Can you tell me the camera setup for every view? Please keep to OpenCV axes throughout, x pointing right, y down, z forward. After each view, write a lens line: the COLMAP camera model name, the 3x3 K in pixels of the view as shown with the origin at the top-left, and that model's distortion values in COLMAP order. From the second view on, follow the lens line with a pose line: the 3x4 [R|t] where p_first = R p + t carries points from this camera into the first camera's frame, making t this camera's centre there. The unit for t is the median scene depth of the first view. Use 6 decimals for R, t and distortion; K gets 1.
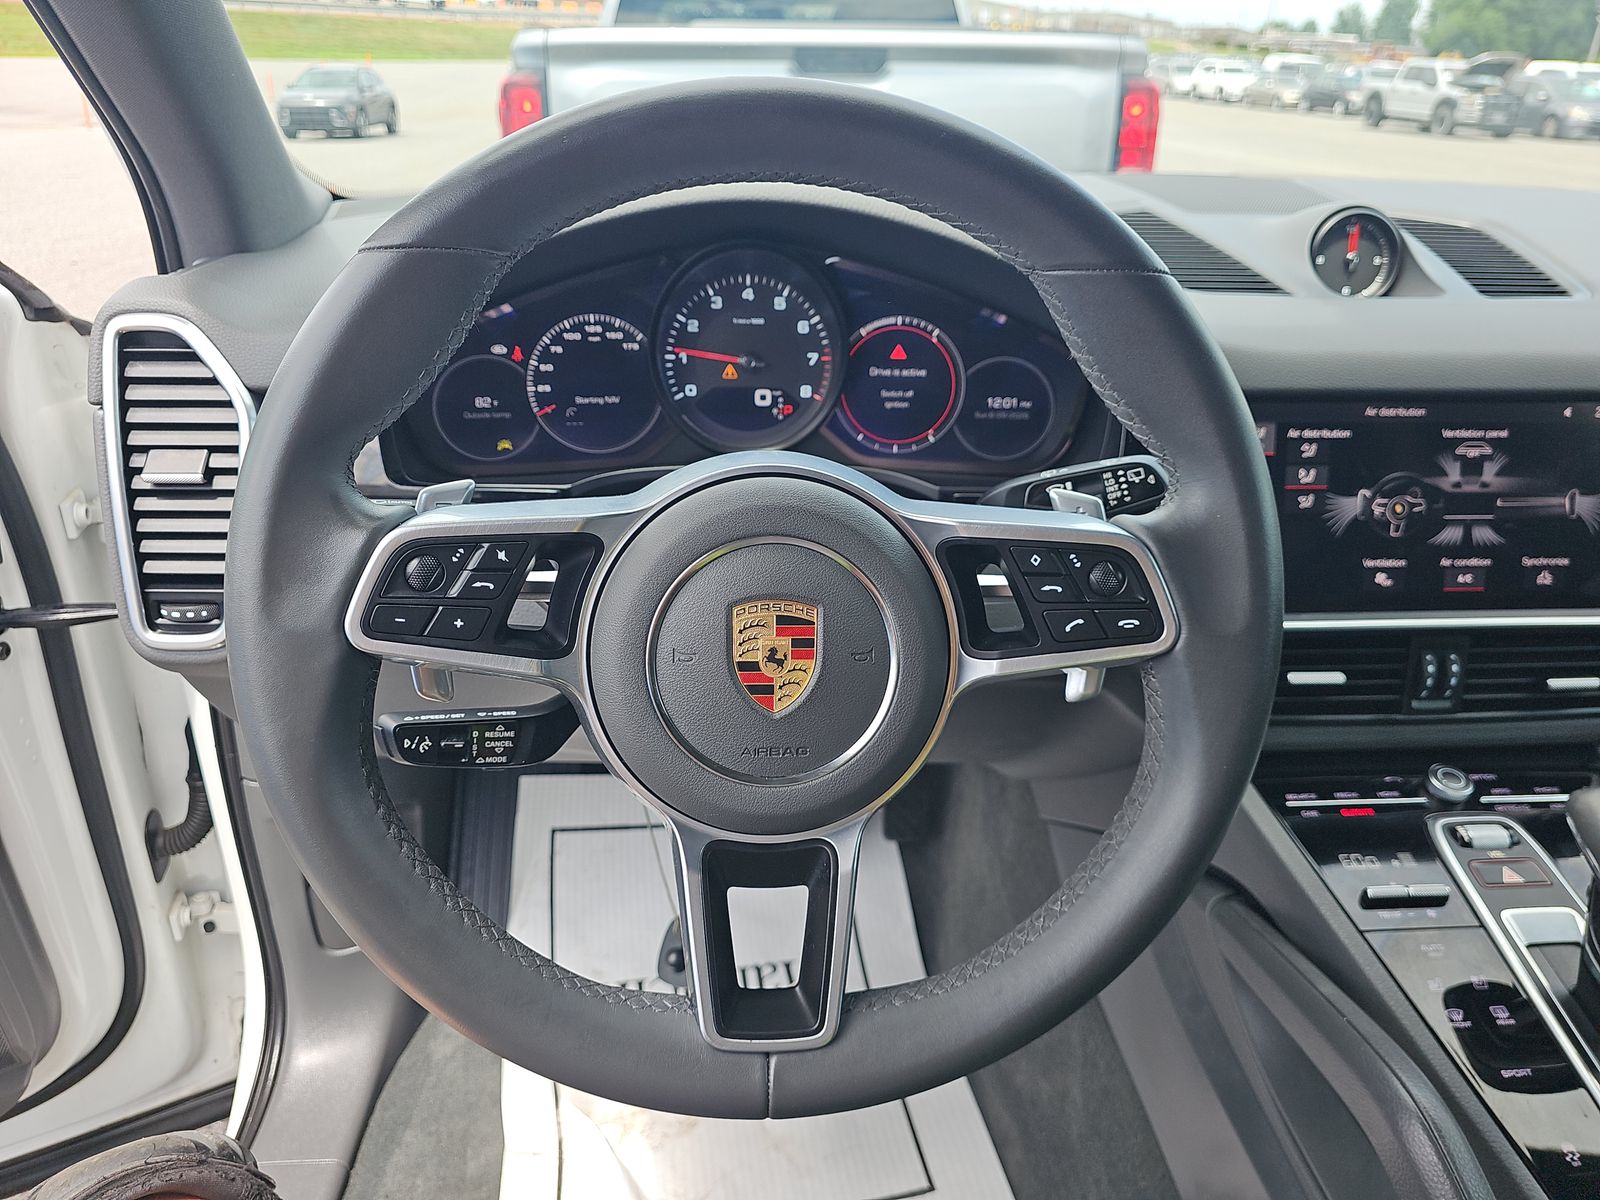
lens RADIAL K [[1068.2, 0, 800.0], [0, 1068.2, 600.0], [0, 0, 1]] dist [0.037776, -0.050107]
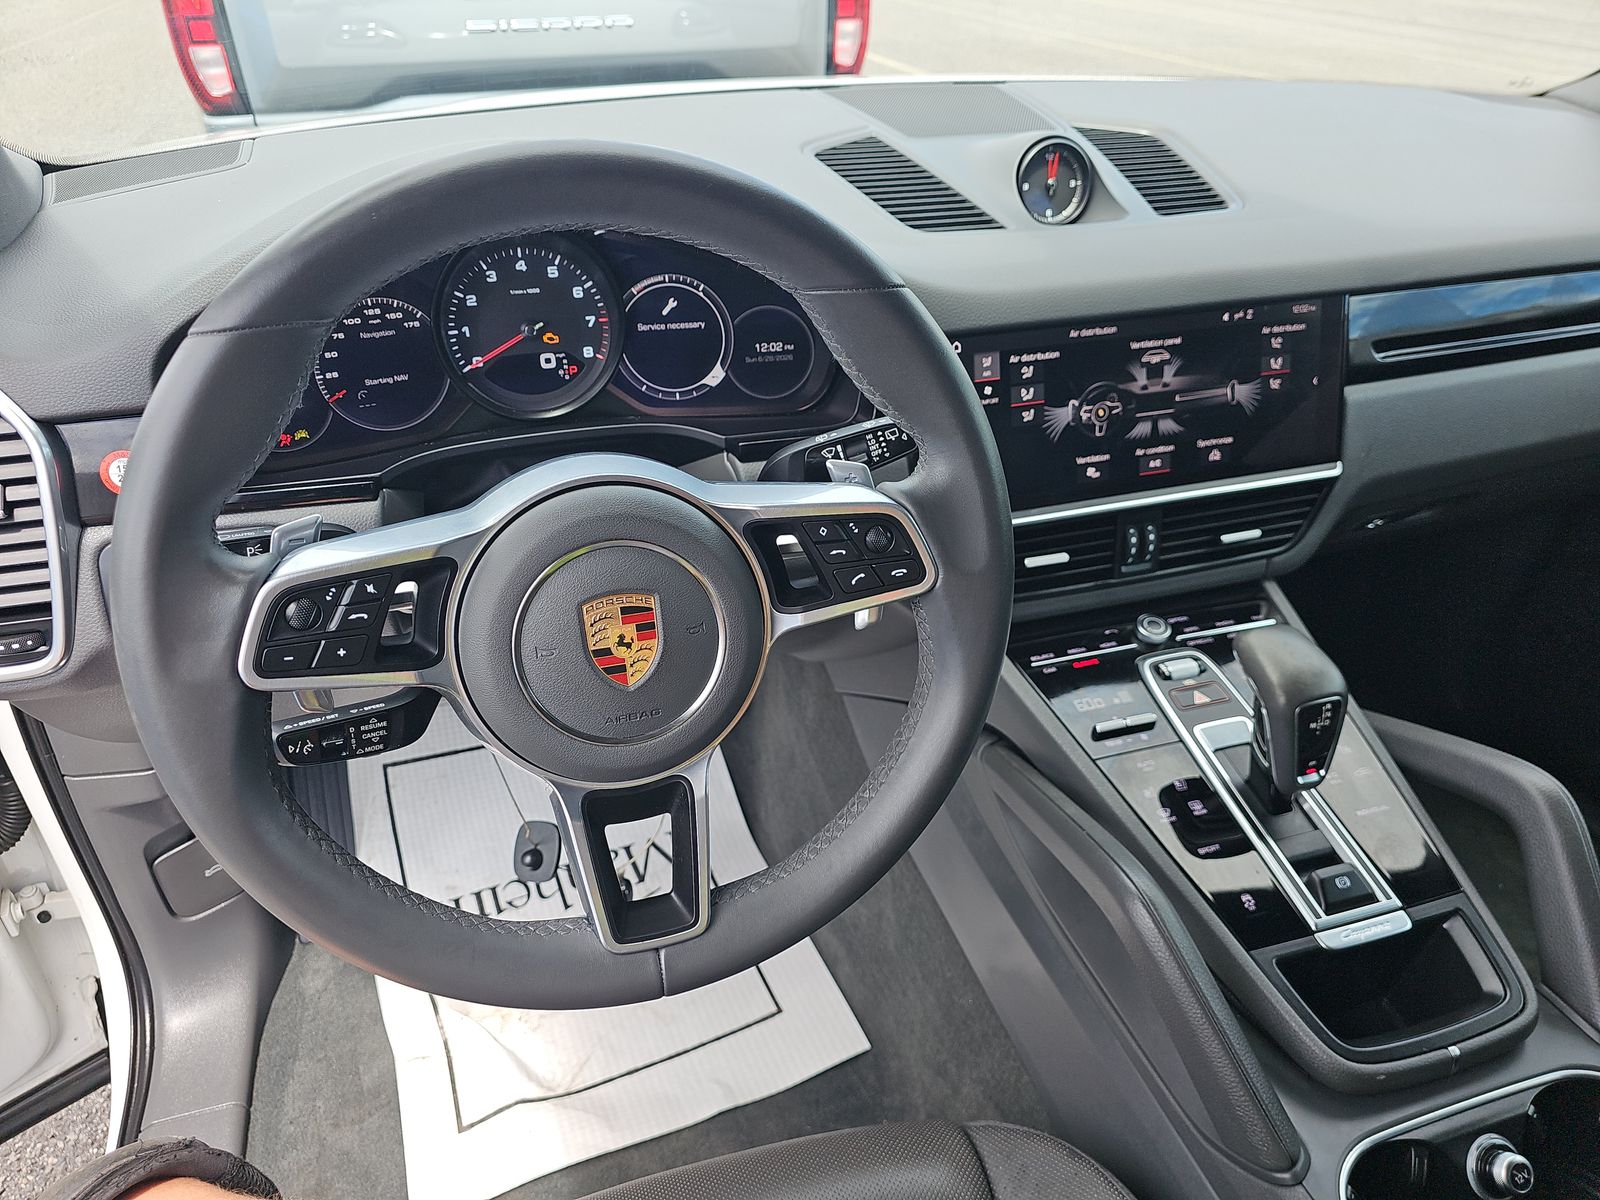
lens RADIAL K [[1085.9, 0, 774.1], [0, 1085.9, 603.4], [0, 0, 1]] dist [0.063022, -0.076138]
pose [[0.974357, -0.139246, 0.176743, -0.045538], [0.112312, 0.981634, 0.154212, -0.105476], [-0.194970, -0.130407, 0.972101, -0.145612]]
